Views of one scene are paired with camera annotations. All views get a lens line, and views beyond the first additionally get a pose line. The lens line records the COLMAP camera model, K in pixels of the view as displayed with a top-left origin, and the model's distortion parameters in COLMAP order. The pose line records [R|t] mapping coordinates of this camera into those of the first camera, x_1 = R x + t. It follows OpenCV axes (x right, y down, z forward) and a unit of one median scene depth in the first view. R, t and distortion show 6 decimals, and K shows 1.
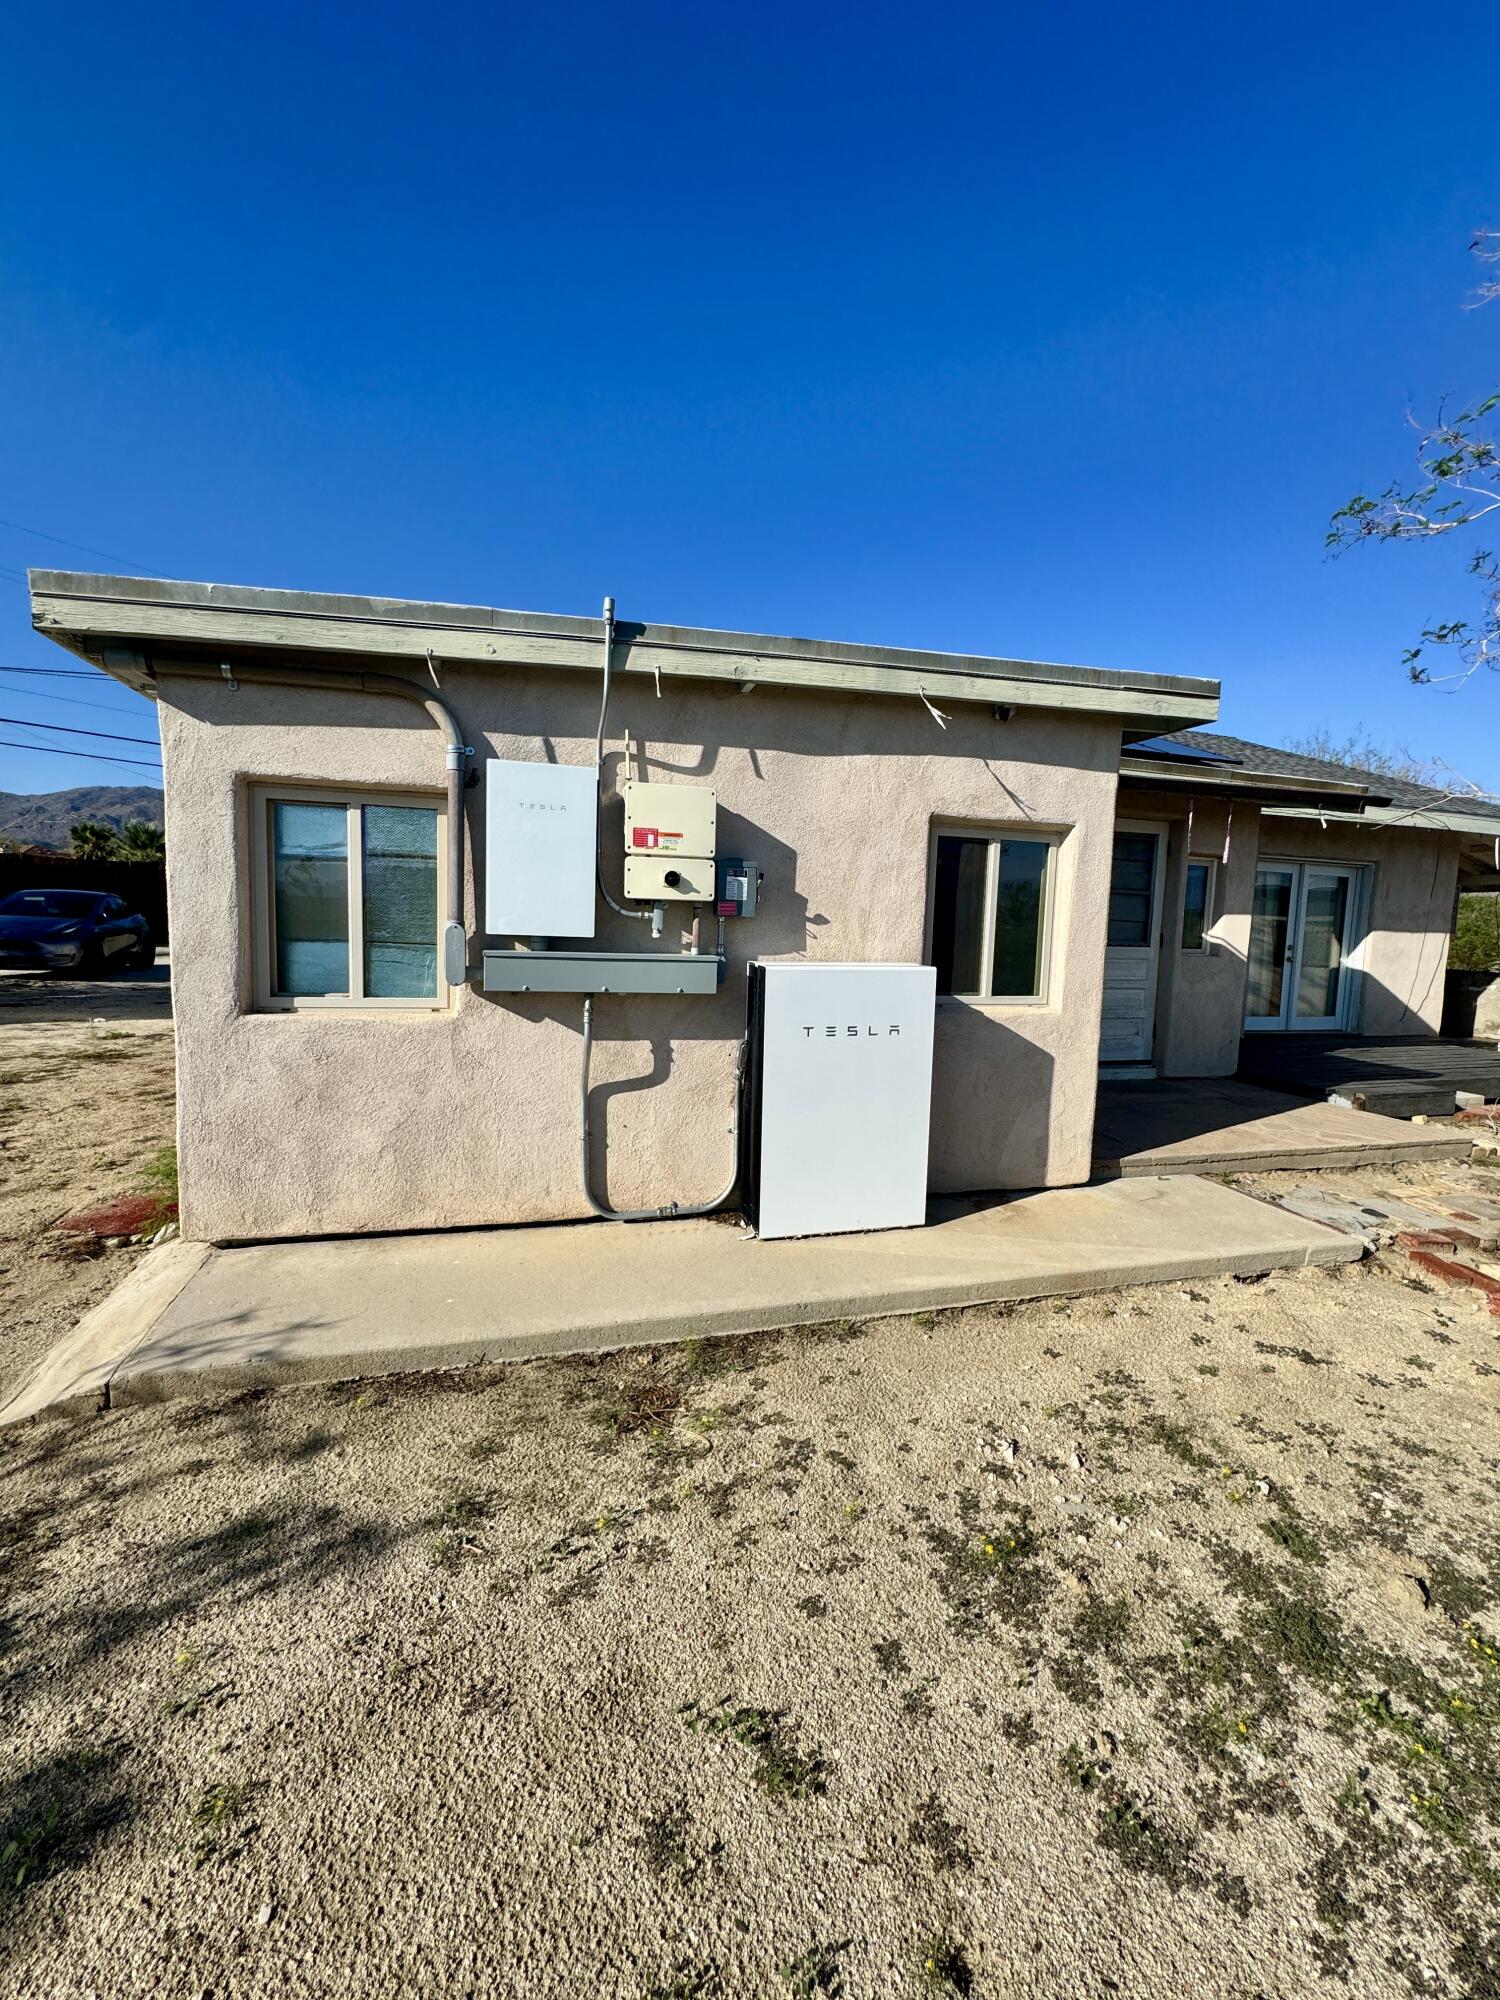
lens RADIAL K [[801.3, 0, 751.5], [0, 801.3, 1000.2], [0, 0, 1]] dist [-0.005586, 0.001124]
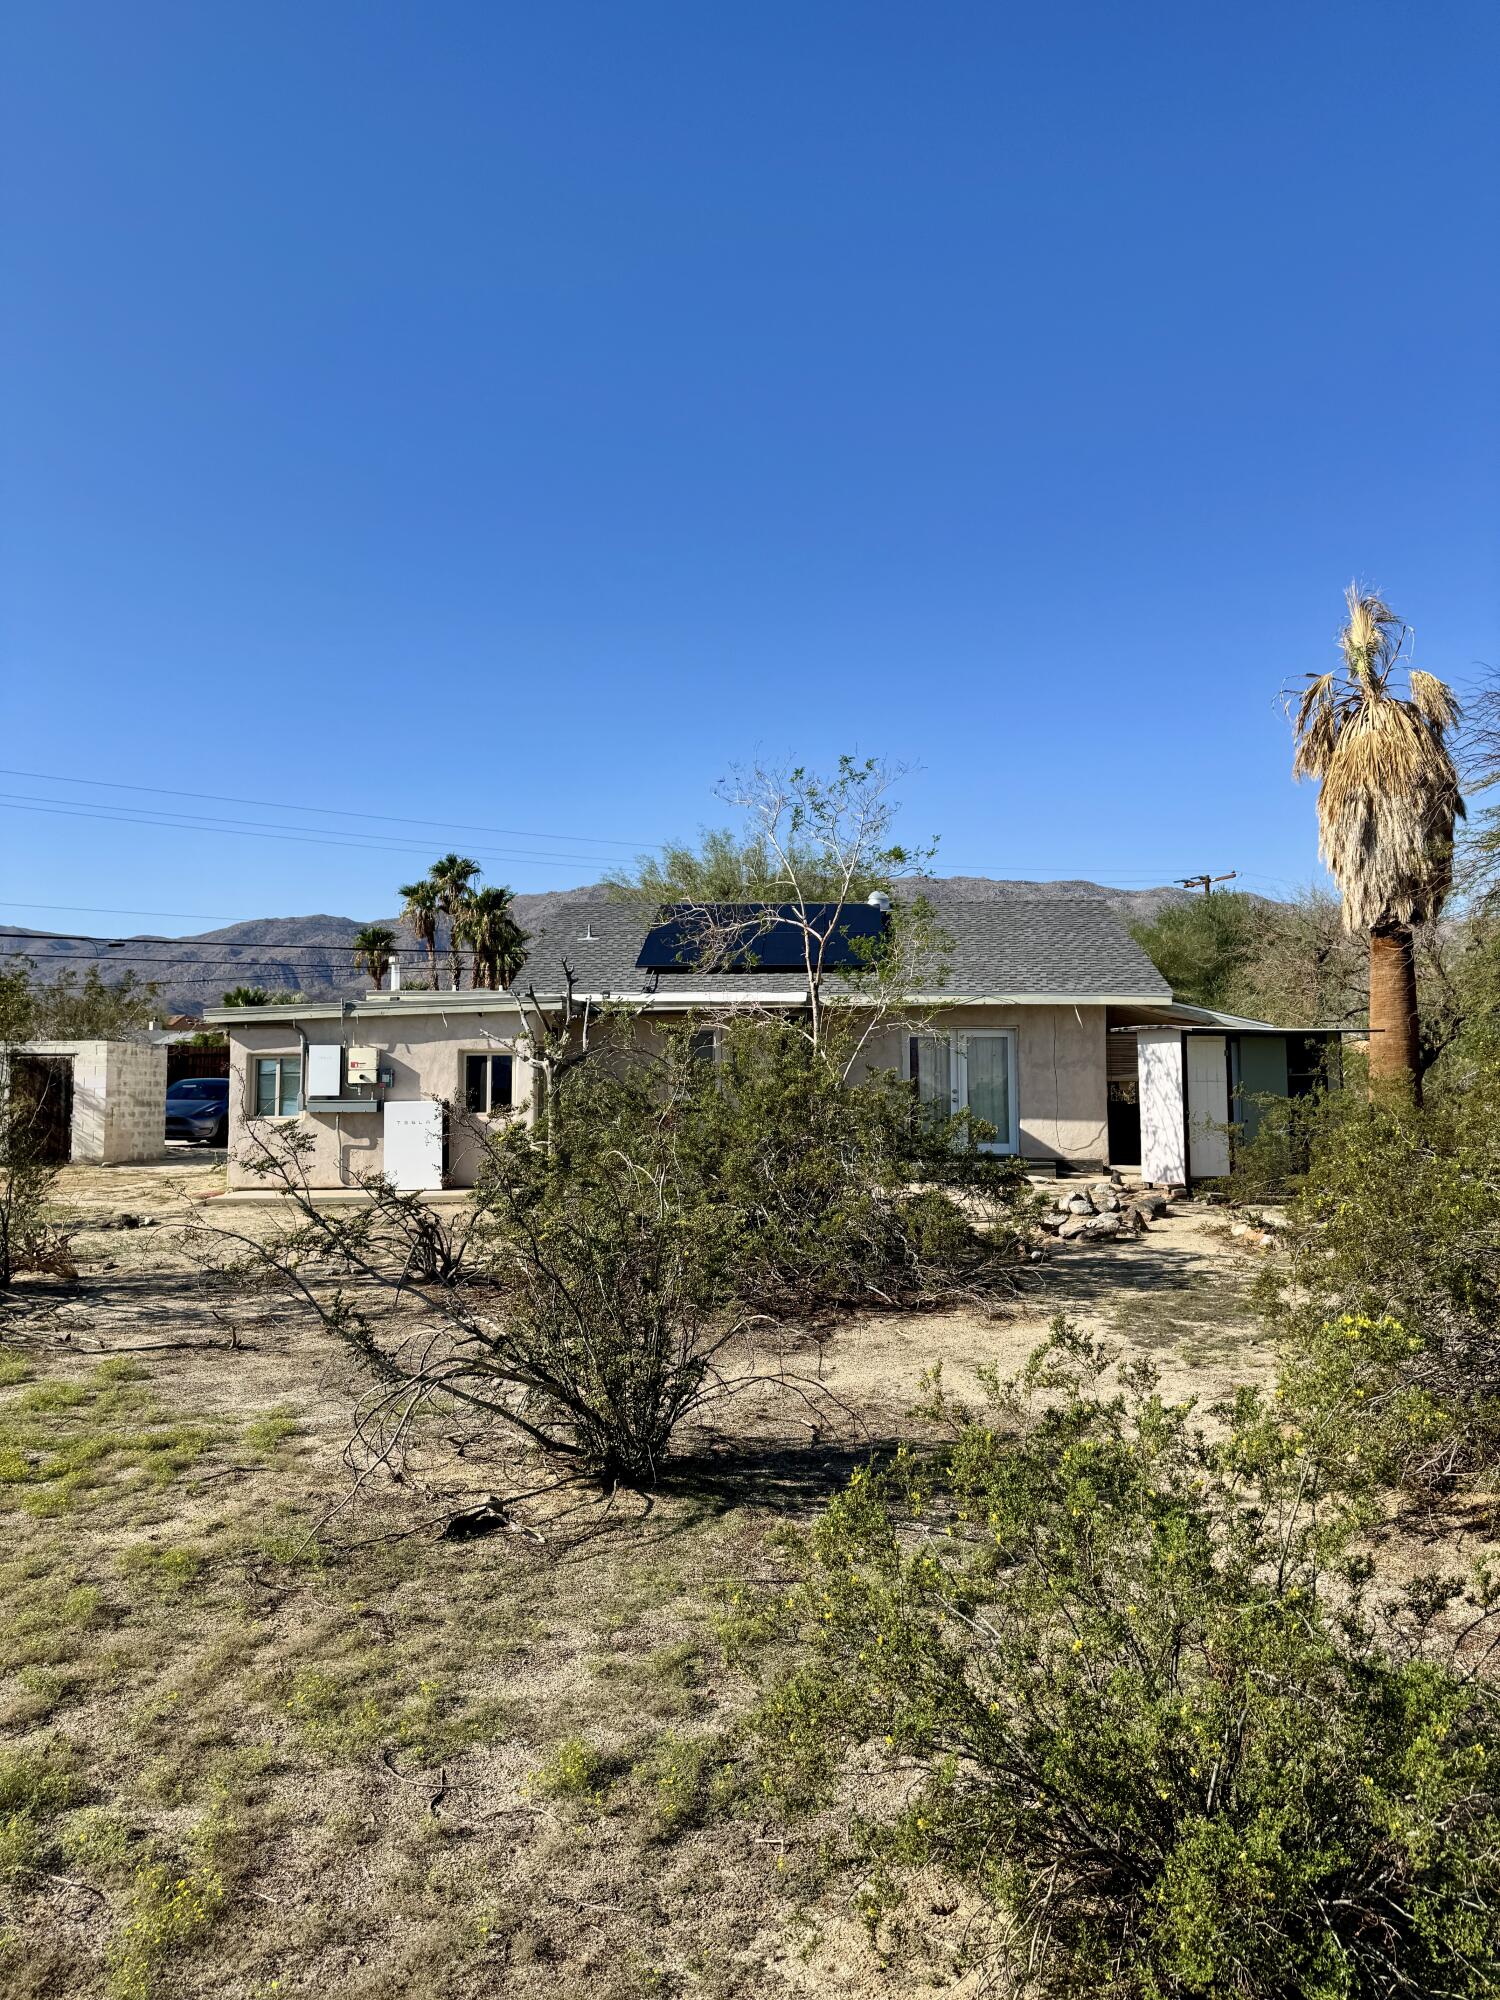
lens RADIAL K [[1404.5, 0, 750.0], [0, 1404.5, 1000.0], [0, 0, 1]] dist [0.176949, -0.284207]
pose [[0.938953, -0.054340, -0.339726, 3.288534], [-0.000166, 0.987376, -0.158392, 0.445138], [0.344045, 0.148779, 0.927091, -3.776899]]
